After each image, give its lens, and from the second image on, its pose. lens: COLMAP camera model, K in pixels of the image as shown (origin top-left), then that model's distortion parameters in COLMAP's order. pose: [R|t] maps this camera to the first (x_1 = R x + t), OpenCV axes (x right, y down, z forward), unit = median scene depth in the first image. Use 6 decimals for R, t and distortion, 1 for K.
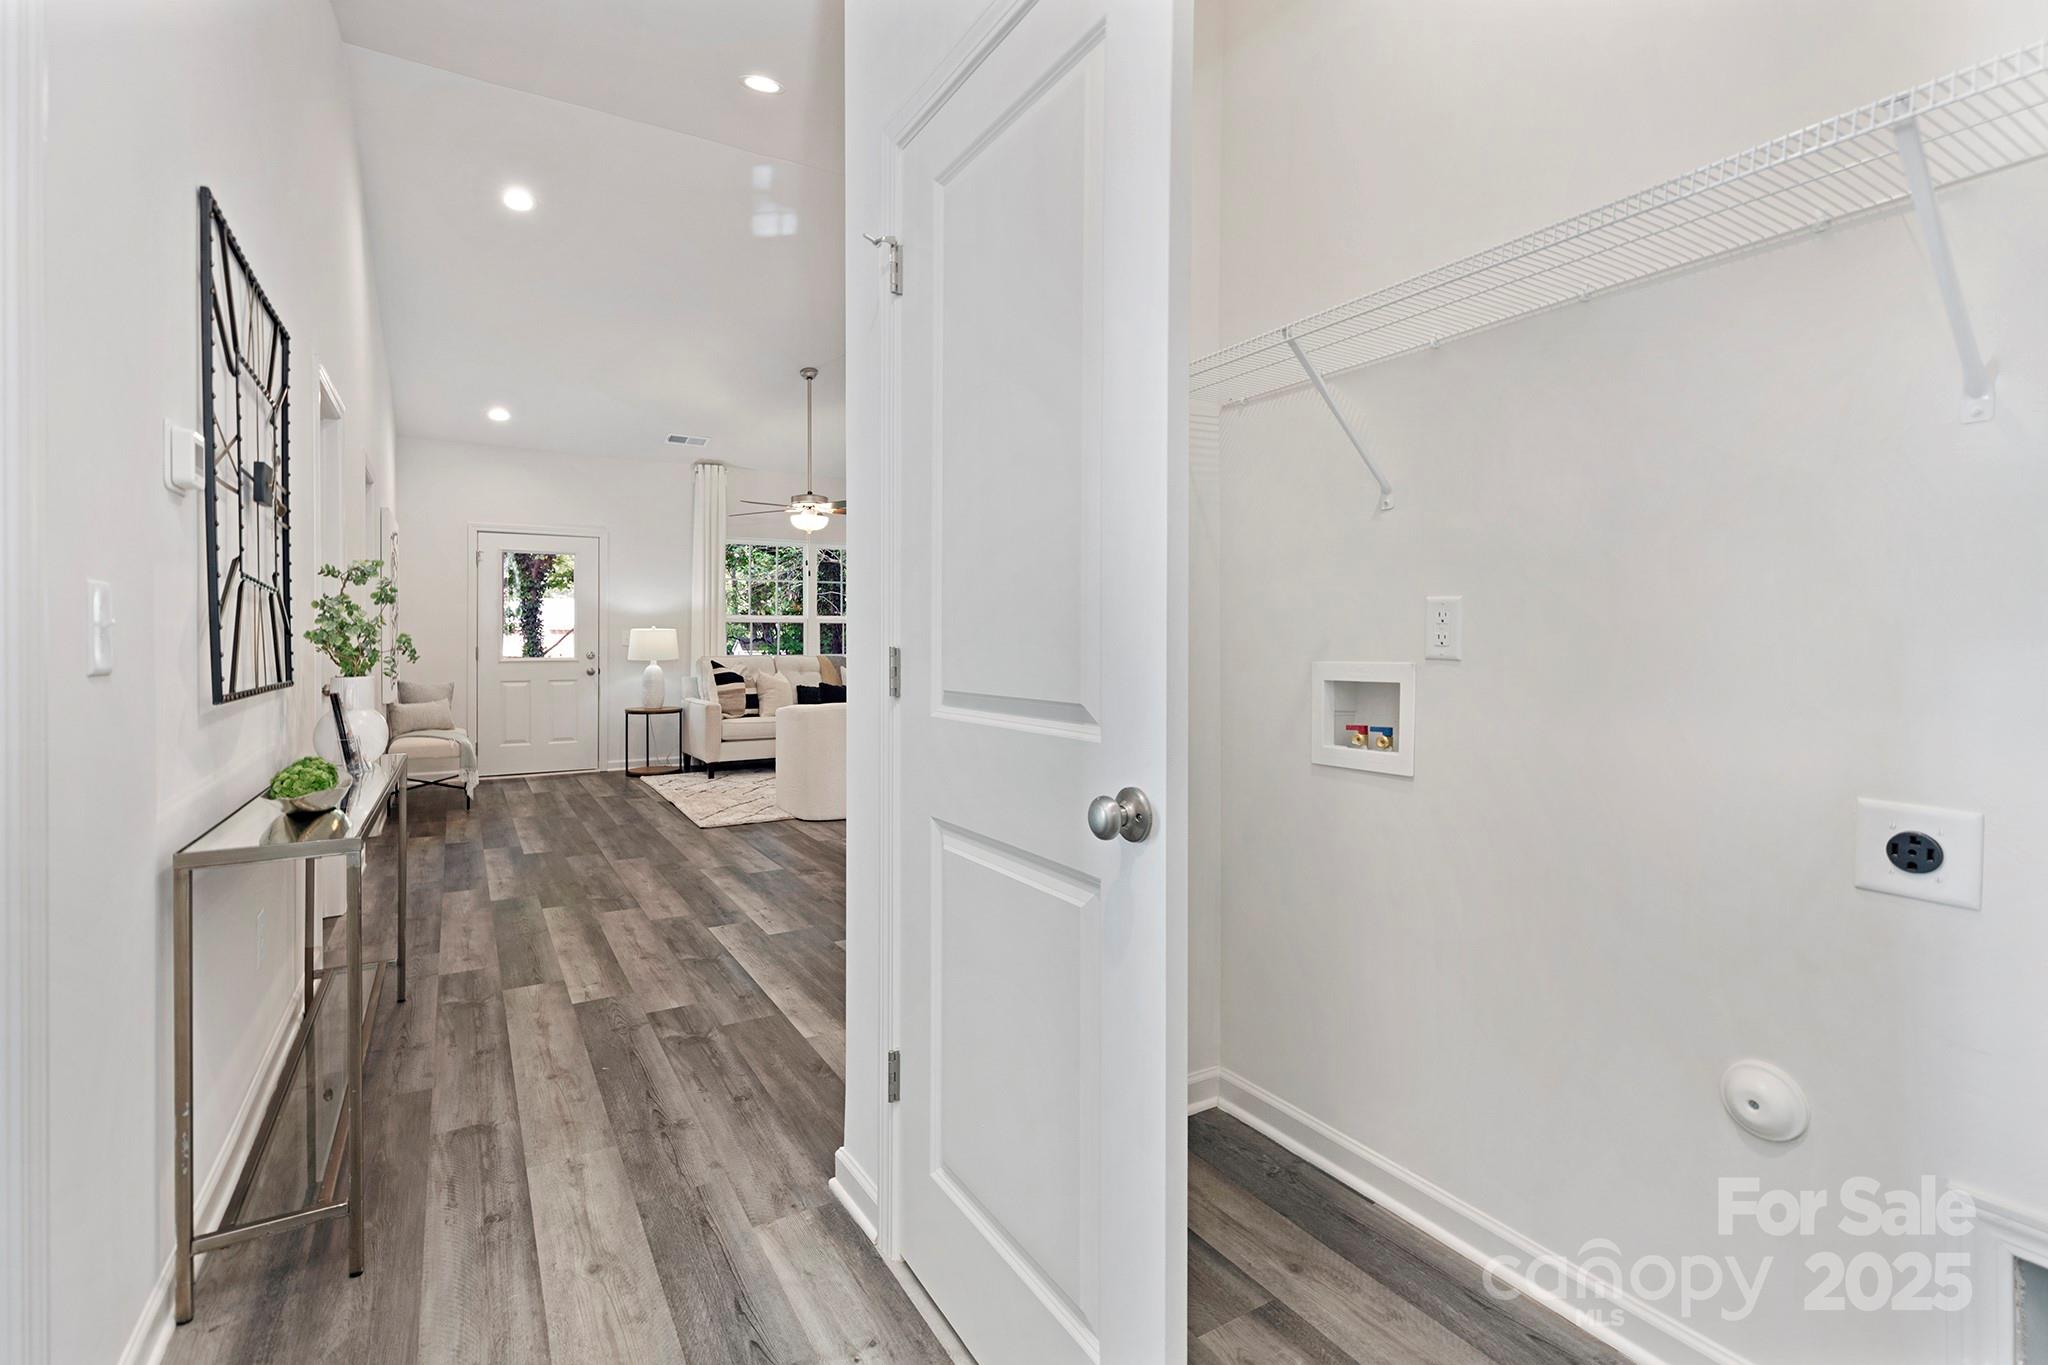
lens RADIAL K [[947.9, 0, 1026.8], [0, 947.9, 654.4], [0, 0, 1]] dist [0.011427, 0.000203]
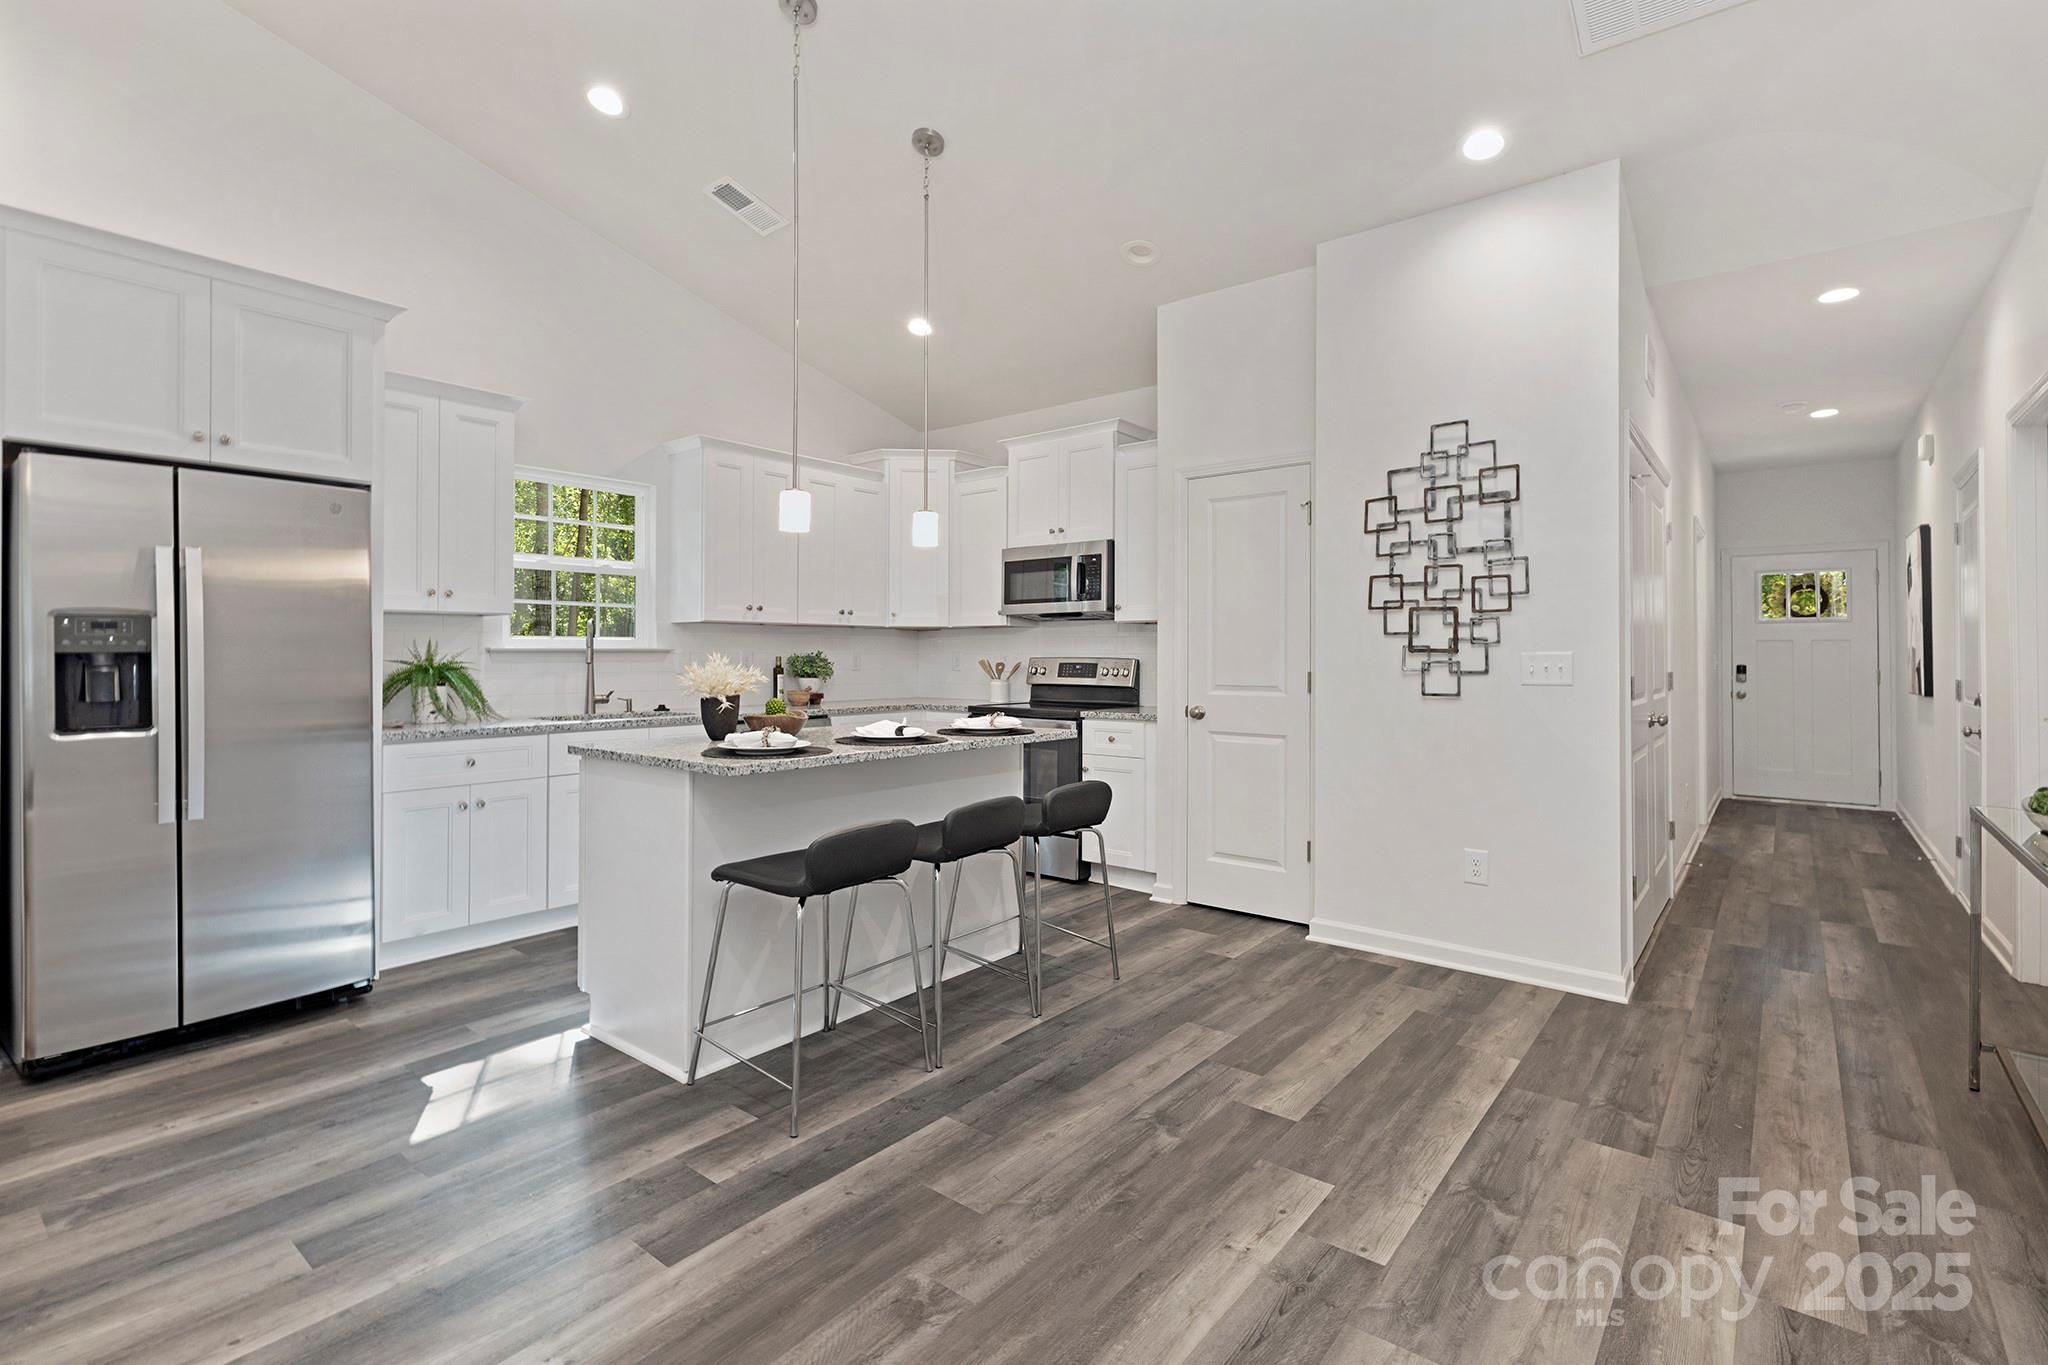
lens RADIAL K [[947.9, 0, 1026.8], [0, 947.9, 654.4], [0, 0, 1]] dist [0.011427, 0.000203]
pose [[-0.345718, 0.002315, 0.938336, -0.473859], [0.013818, 0.999901, 0.002624, -0.022335], [-0.938237, 0.013873, -0.345715, 0.861420]]
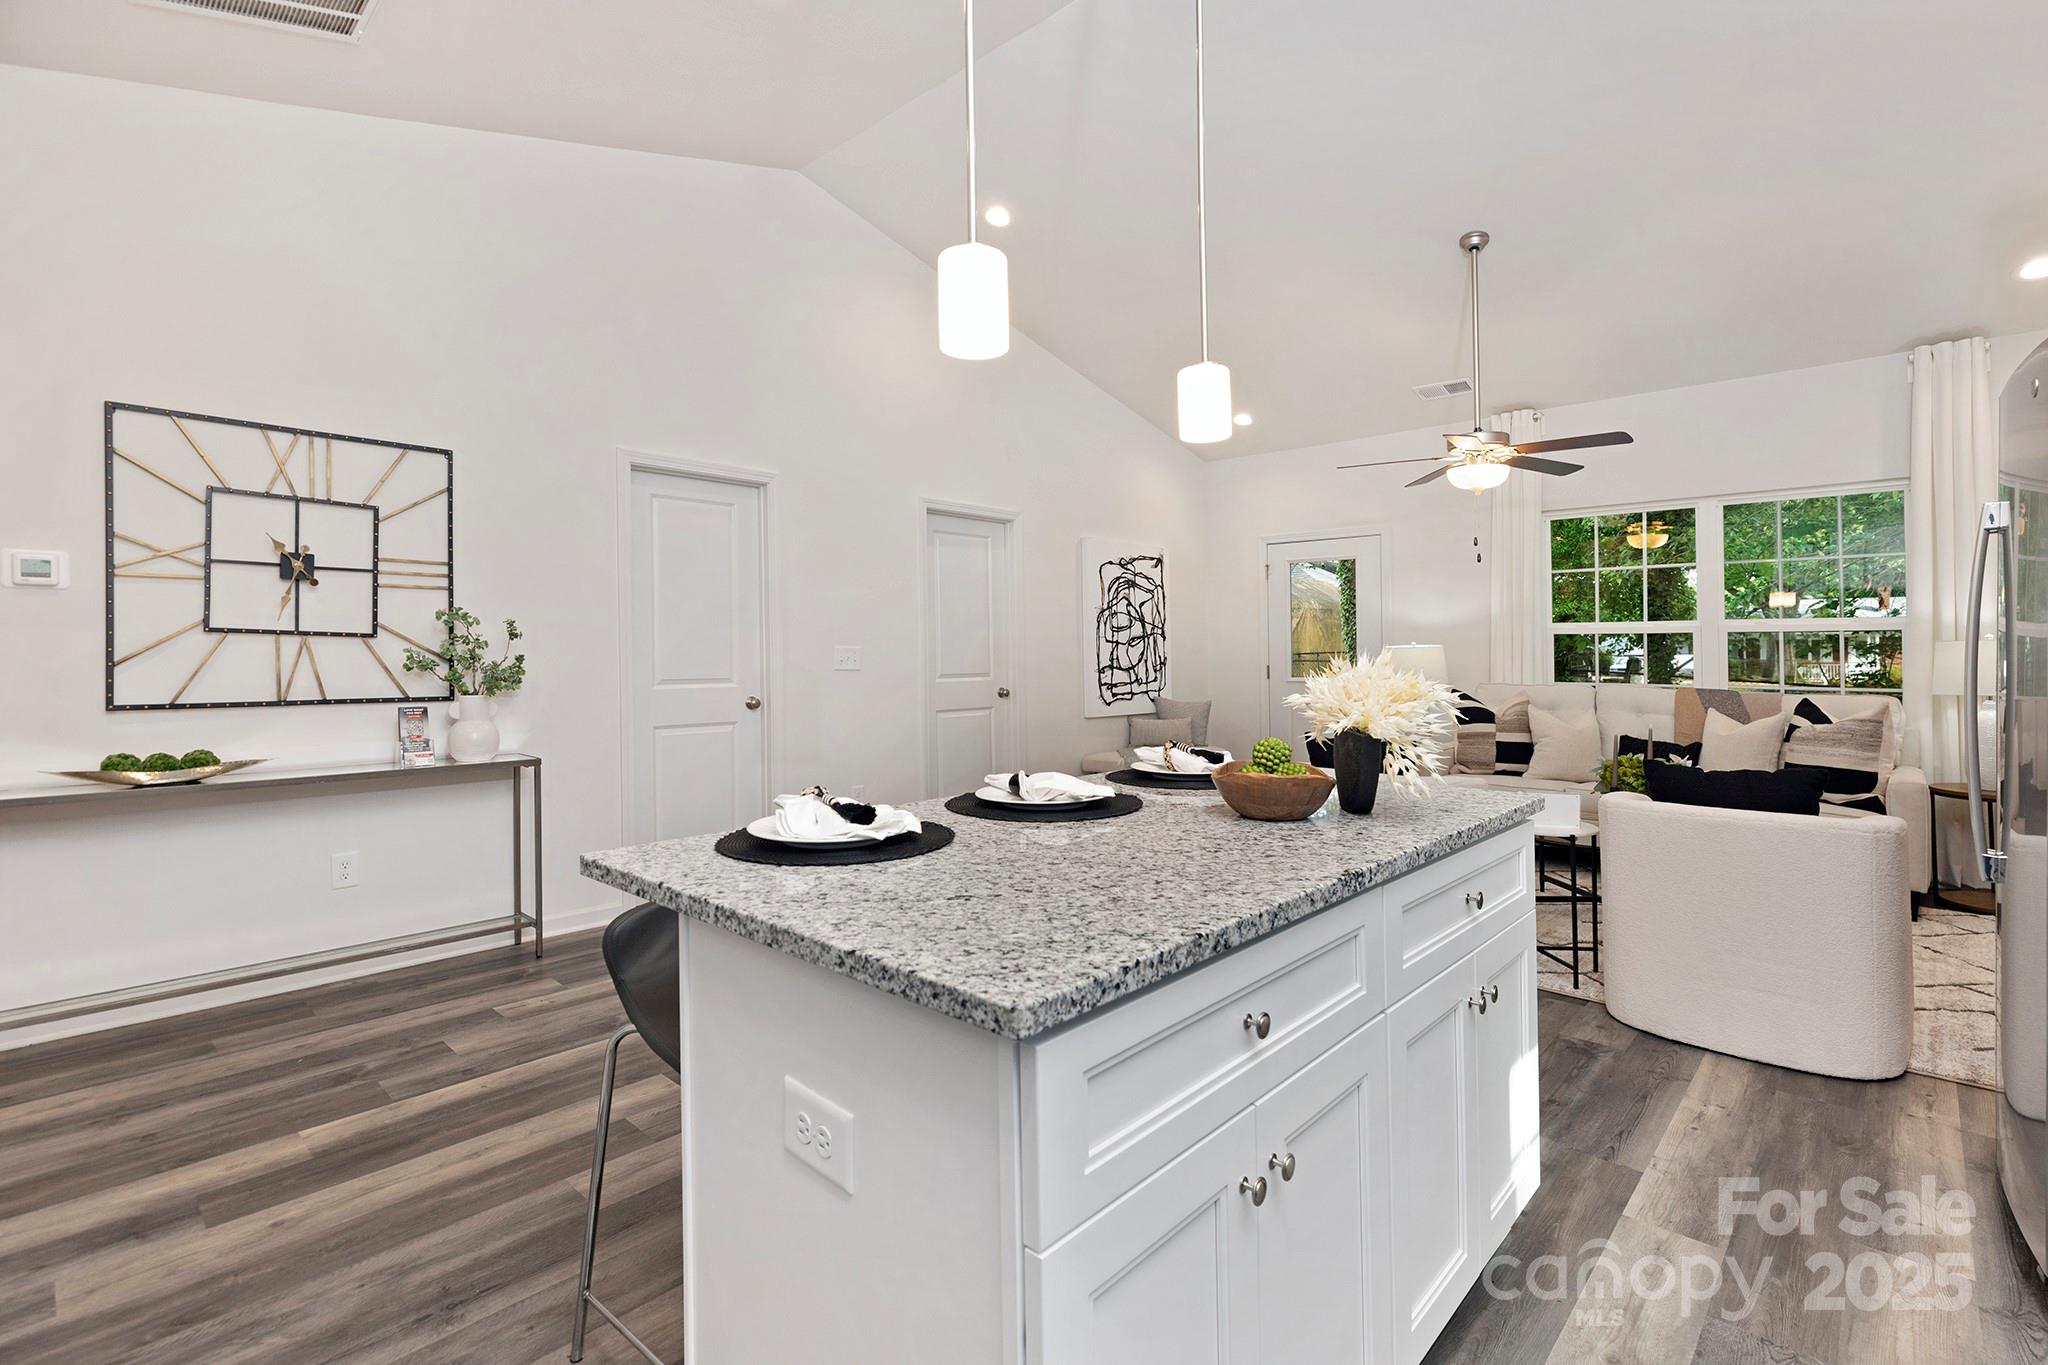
lens RADIAL K [[948.2, 0, 997.8], [0, 948.2, 640.6], [0, 0, 1]] dist [-0.000411, 0.000229]
pose [[0.264362, -0.012683, -0.964340, 0.361582], [-0.013006, 0.999776, -0.016714, -0.018957], [0.964336, 0.016961, 0.264138, 0.639787]]
